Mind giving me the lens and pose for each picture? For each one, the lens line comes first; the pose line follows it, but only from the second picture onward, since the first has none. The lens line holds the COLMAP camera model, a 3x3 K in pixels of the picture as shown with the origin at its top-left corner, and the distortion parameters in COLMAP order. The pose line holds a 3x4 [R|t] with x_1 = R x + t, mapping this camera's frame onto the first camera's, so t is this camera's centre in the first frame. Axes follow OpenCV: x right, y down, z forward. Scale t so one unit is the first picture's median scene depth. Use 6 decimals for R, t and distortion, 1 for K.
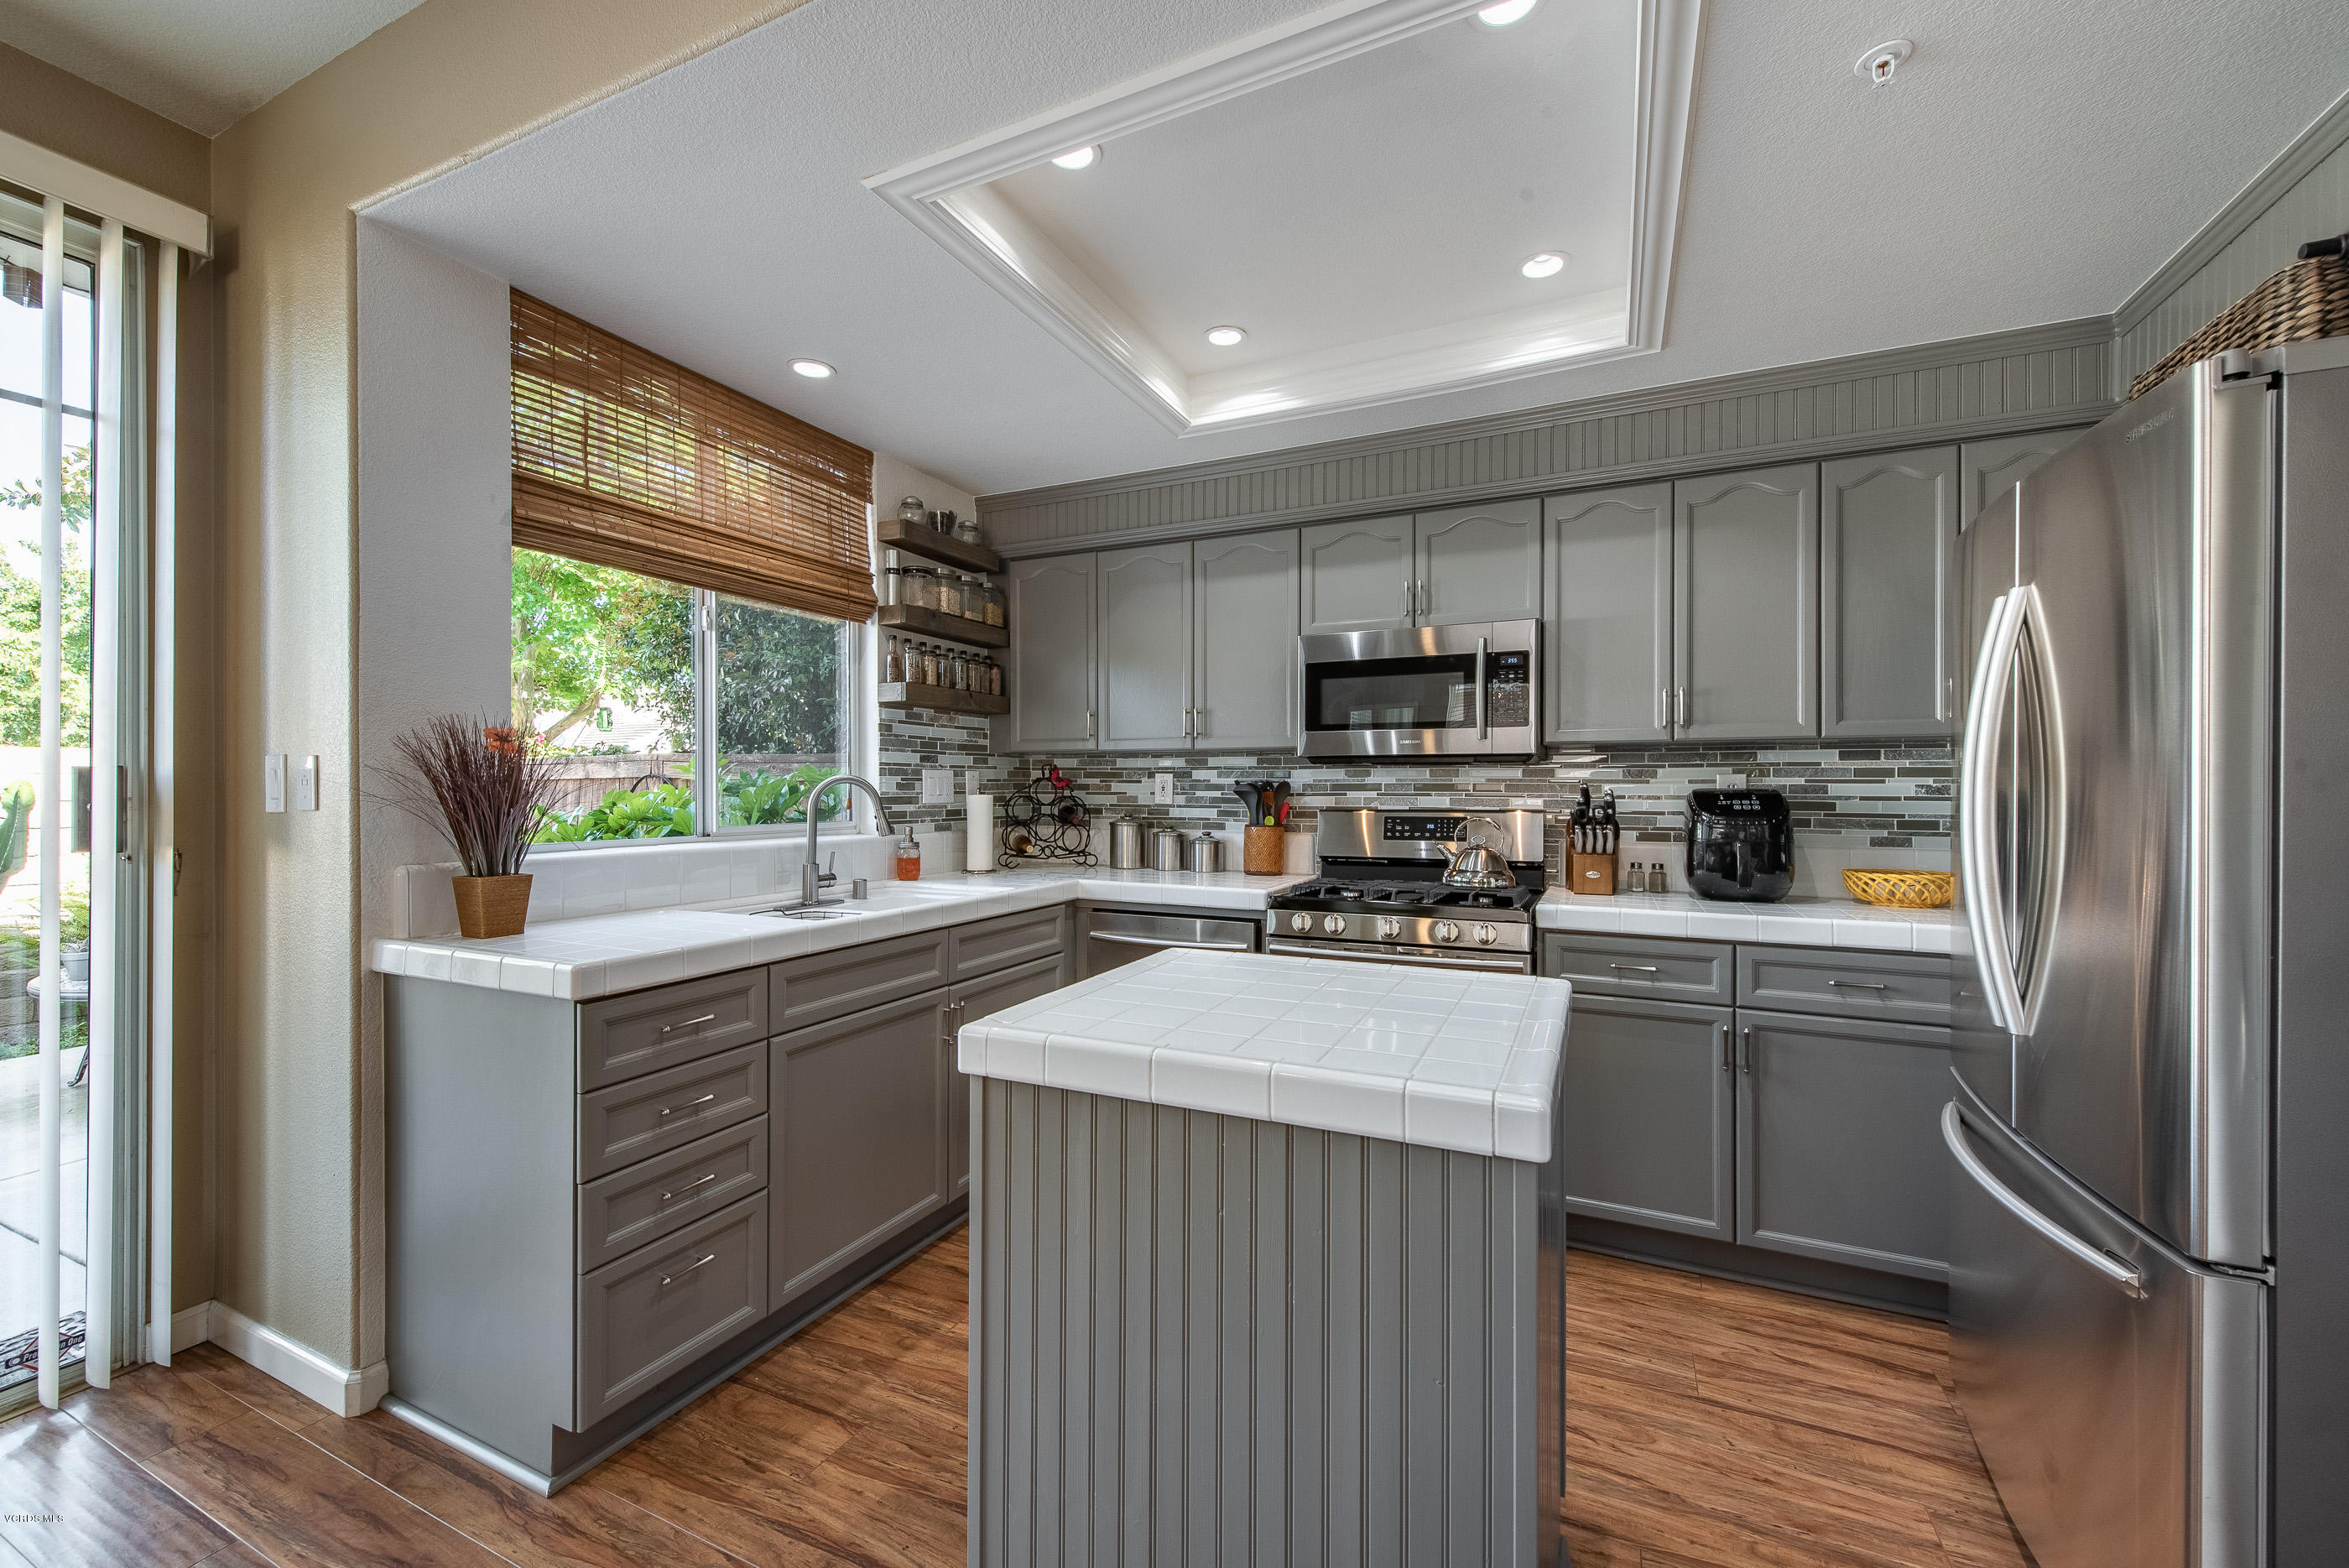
lens RADIAL K [[922.0, 0, 1186.8], [0, 922.0, 785.9], [0, 0, 1]] dist [0.003140, -0.001878]
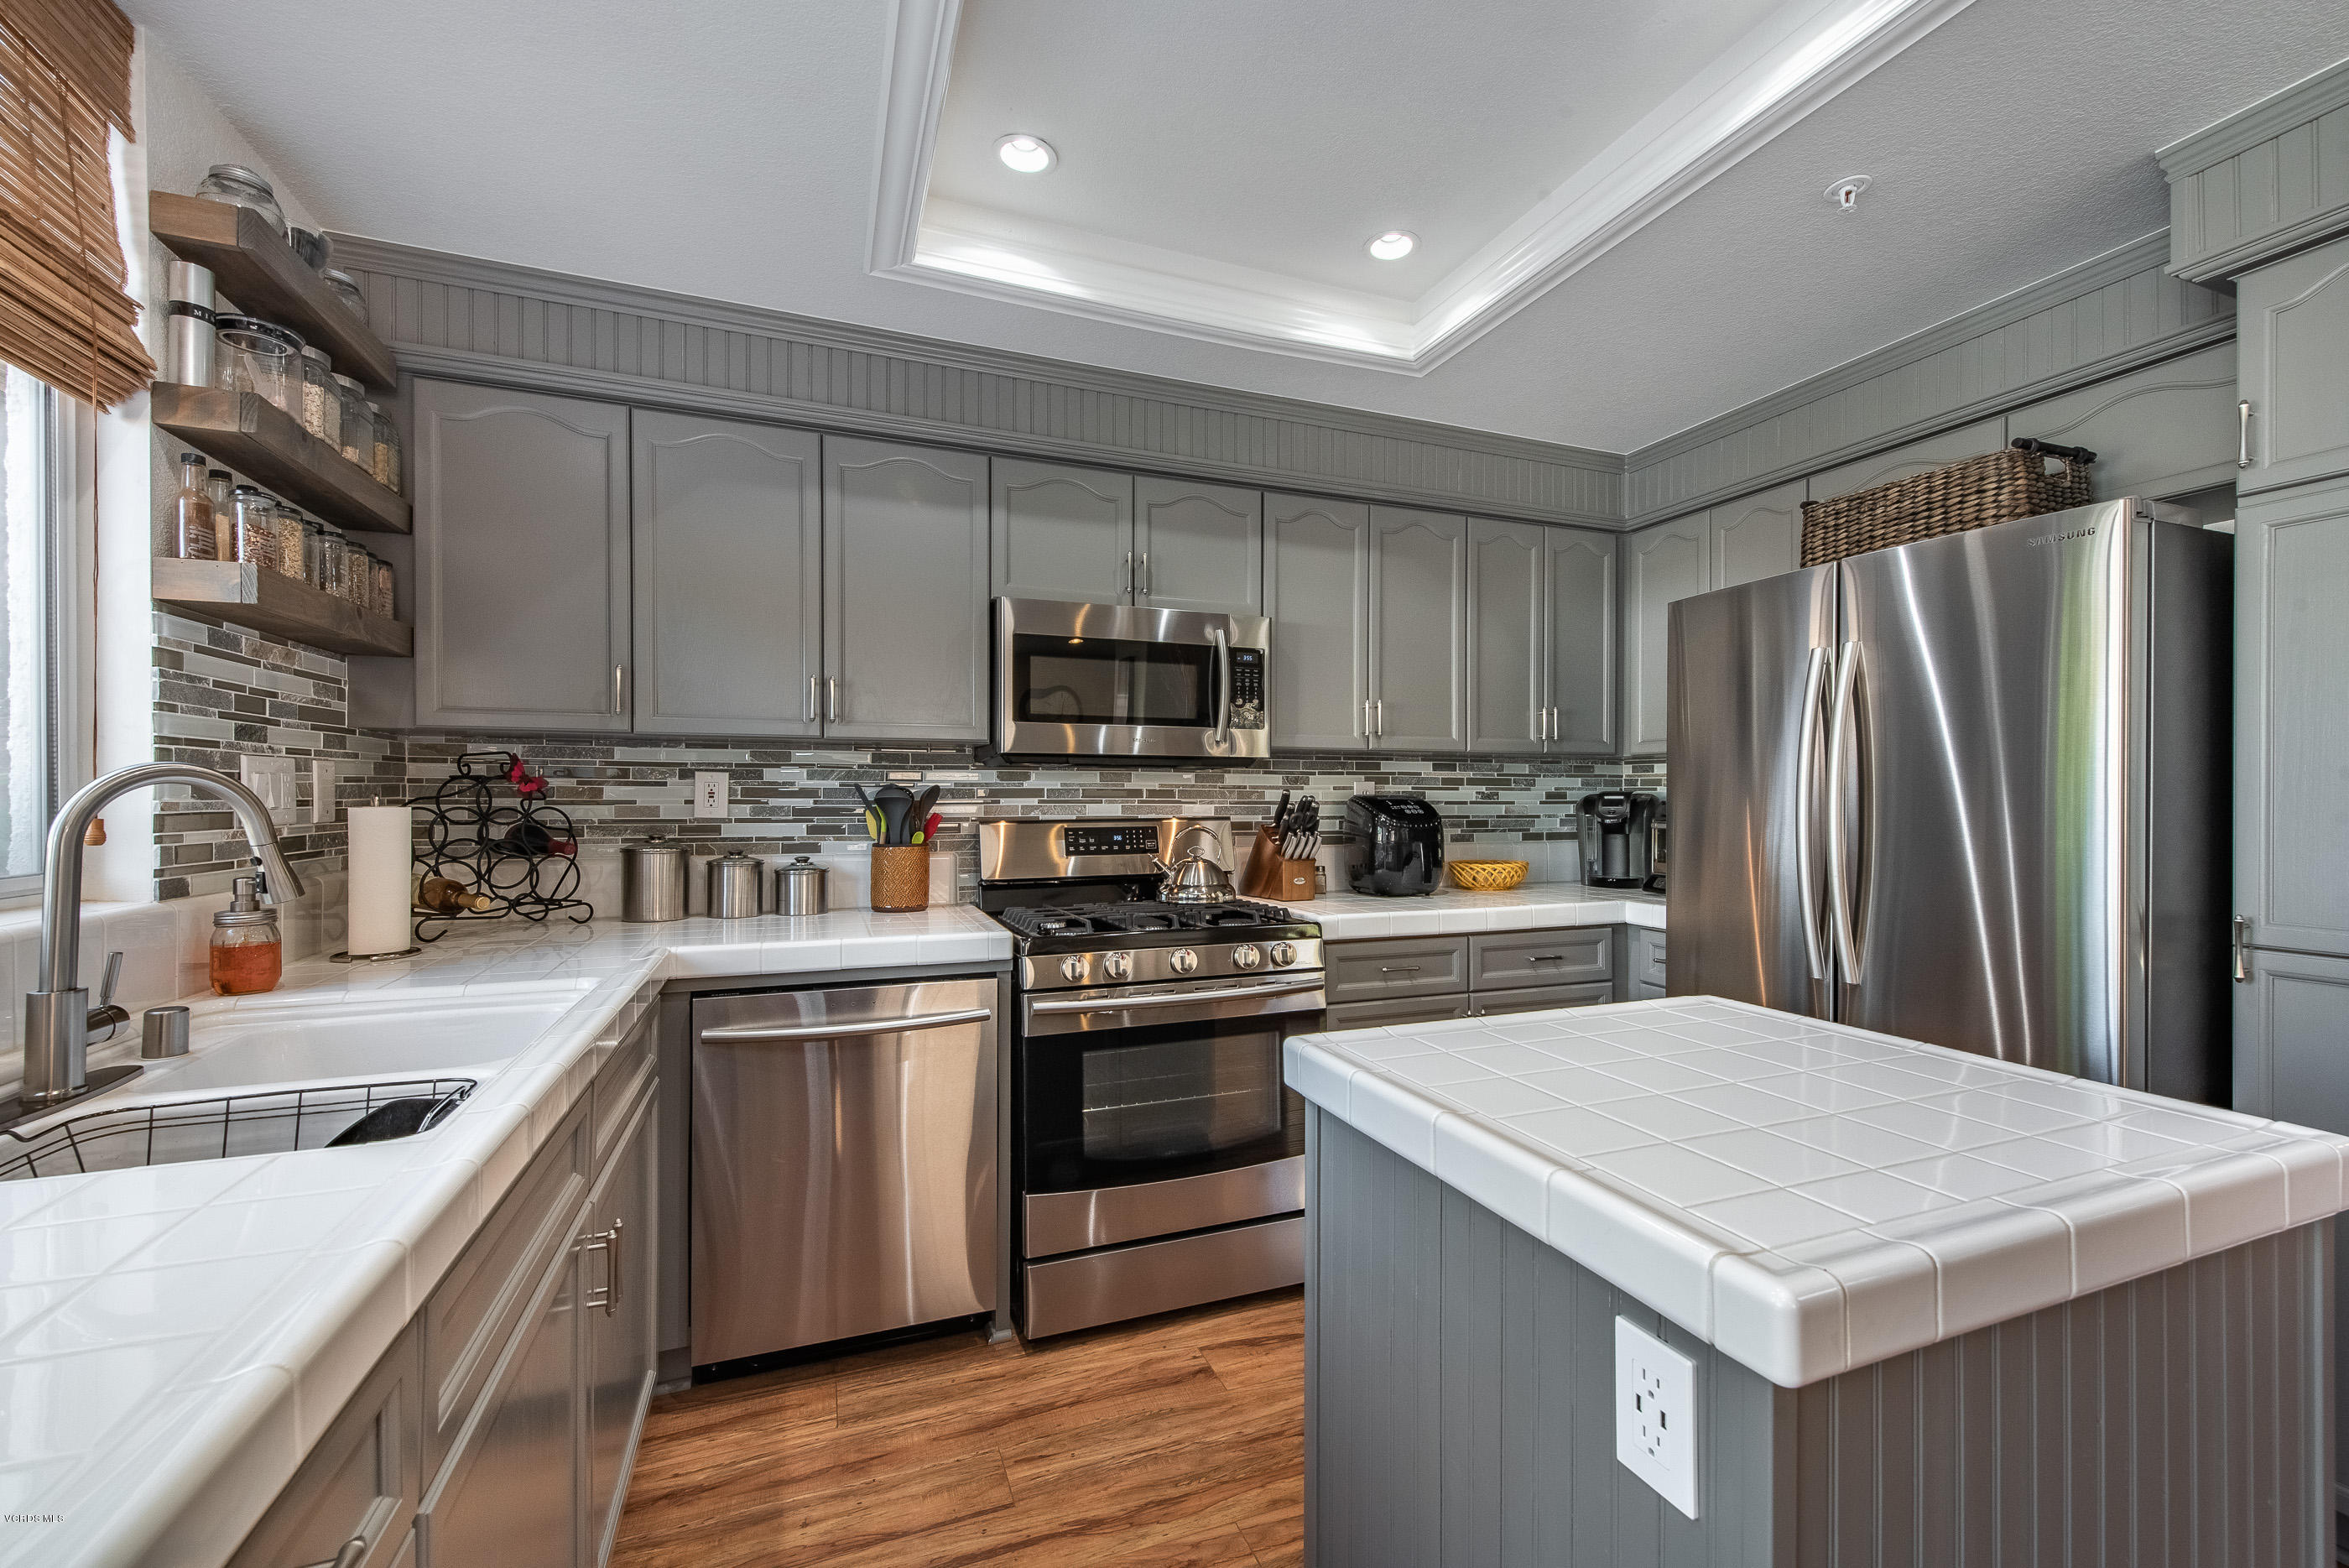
lens RADIAL K [[922.0, 0, 1195.8], [0, 922.0, 794.6], [0, 0, 1]] dist [0.003140, -0.001878]
pose [[0.693349, -0.000102, 0.720602, -0.306866], [-0.002185, 0.999995, 0.002244, 0.000681], [-0.720599, -0.003131, 0.693345, 0.336733]]
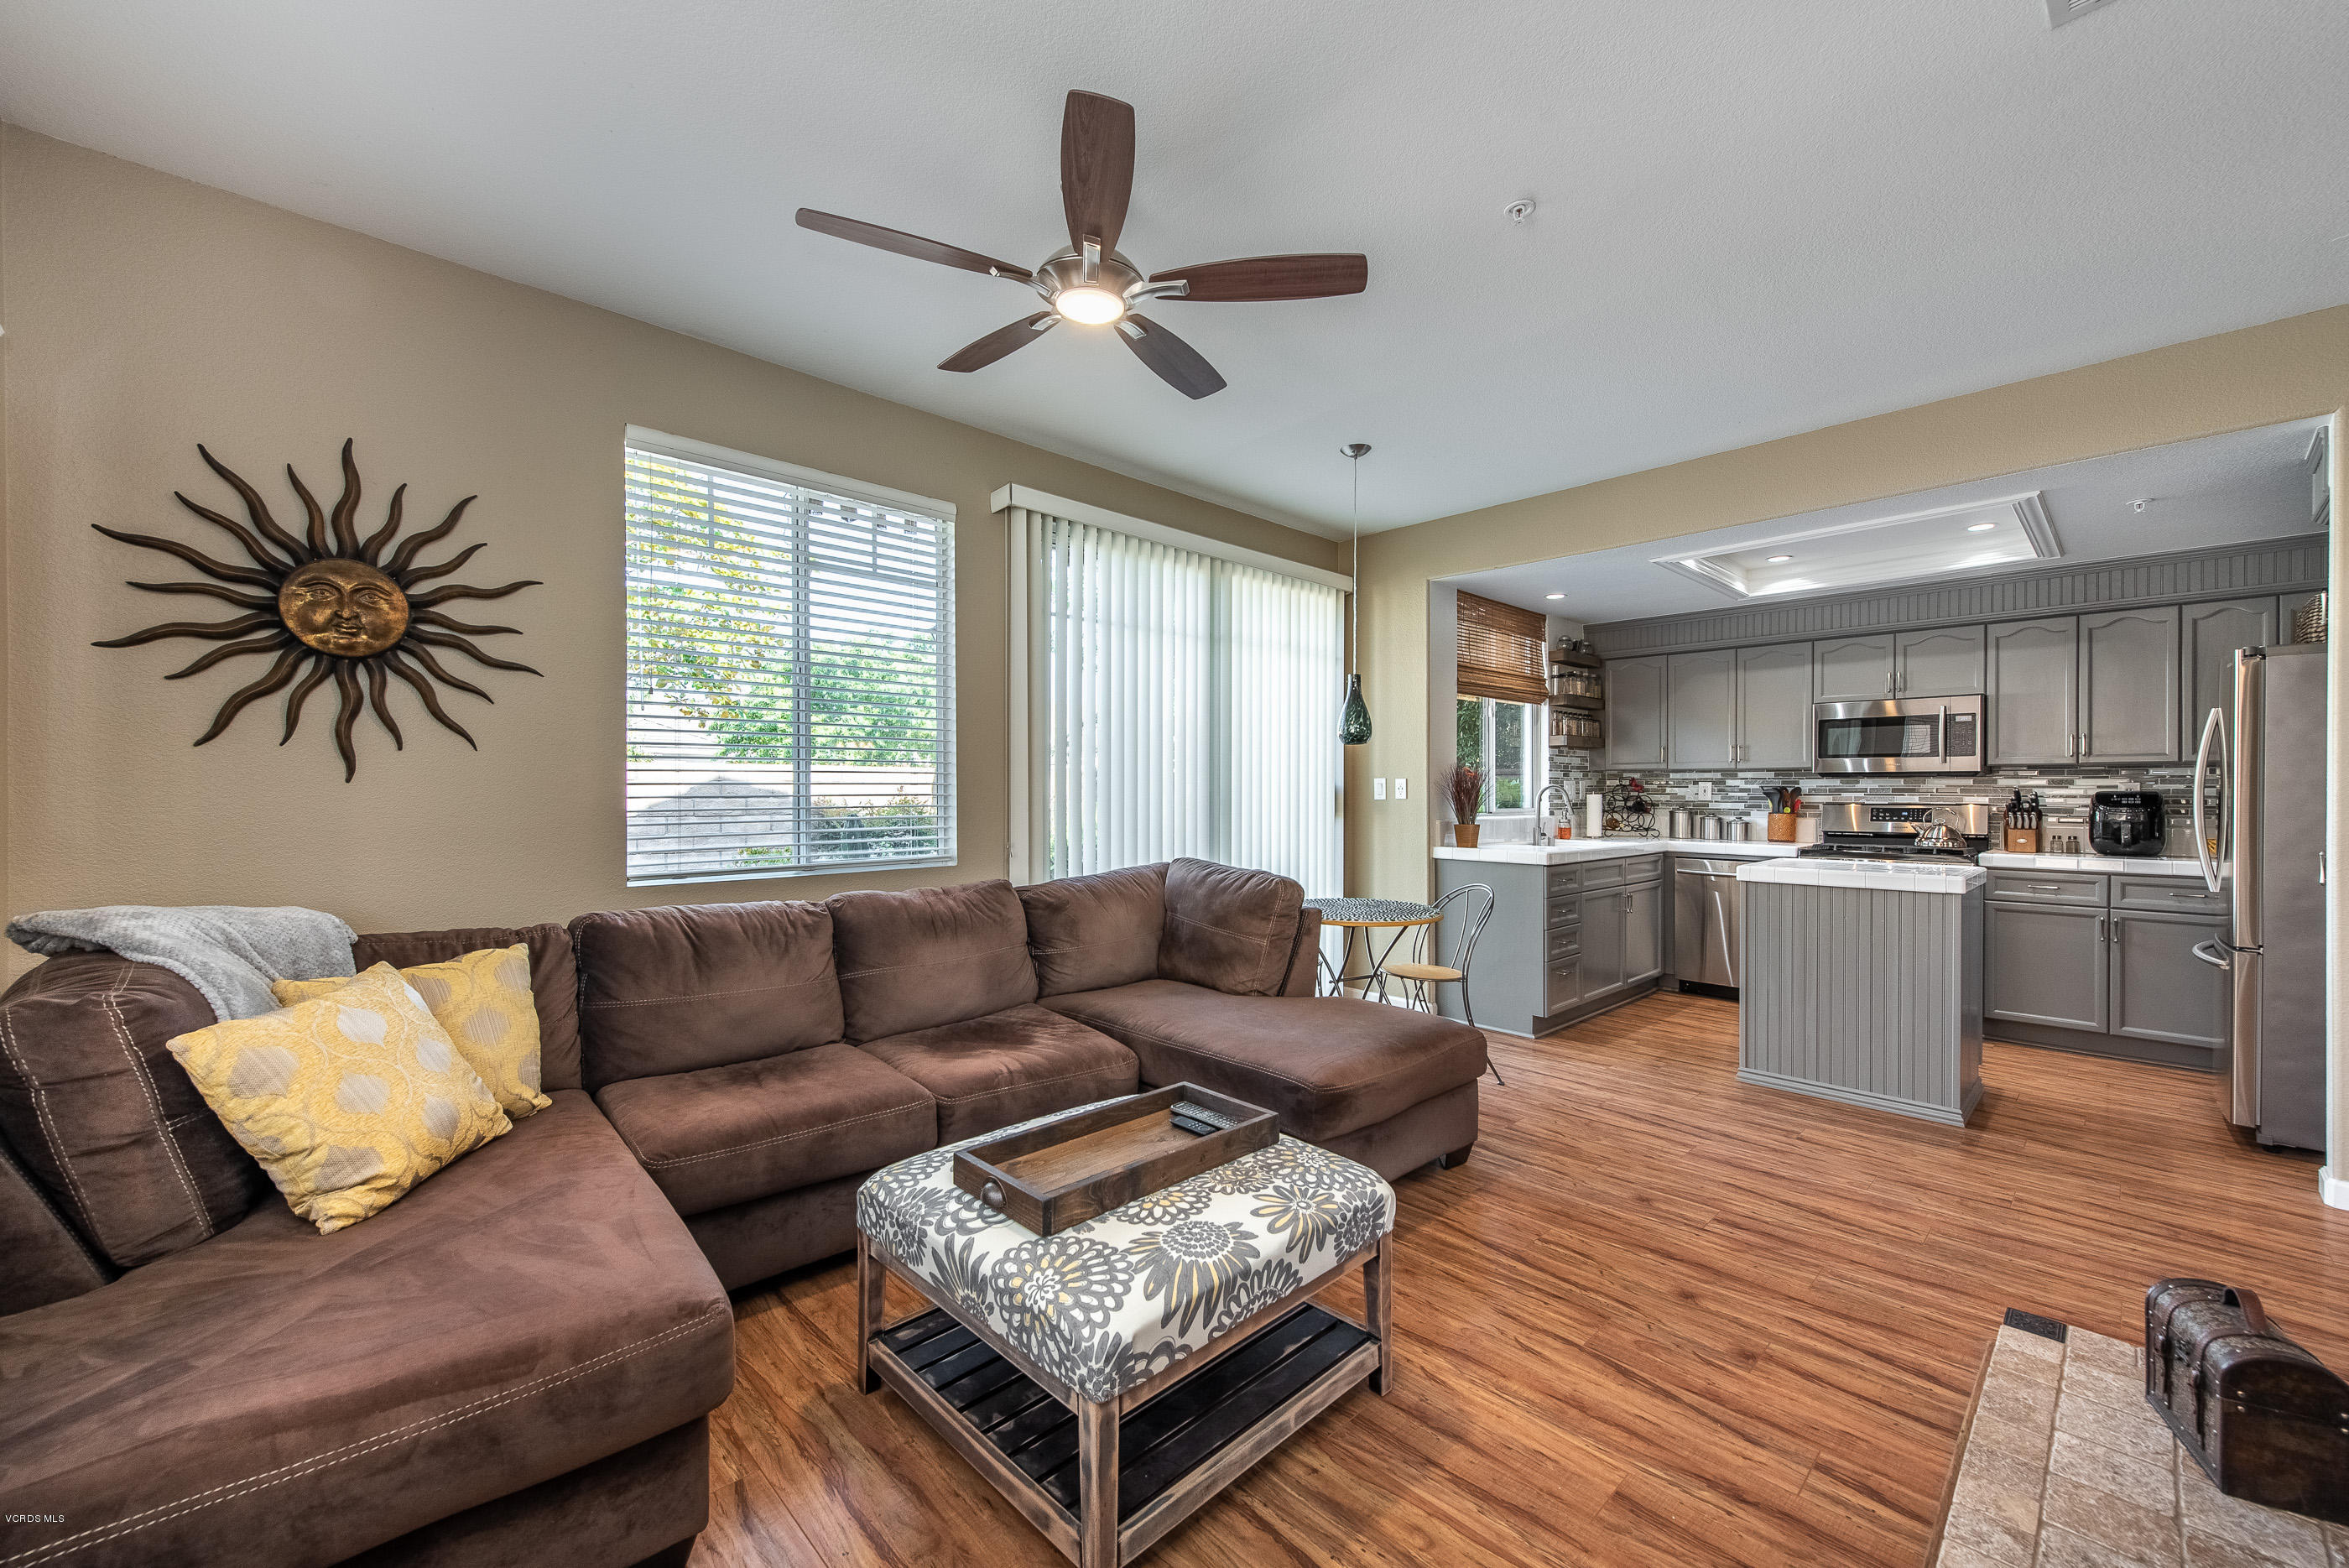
lens RADIAL K [[922.0, 0, 1170.5], [0, 922.0, 792.8], [0, 0, 1]] dist [0.003140, -0.001878]
pose [[0.925688, 0.001618, -0.378285, -0.337425], [-0.000483, 0.999995, 0.003096, 0.001172], [0.378289, -0.002683, 0.925684, -1.063188]]
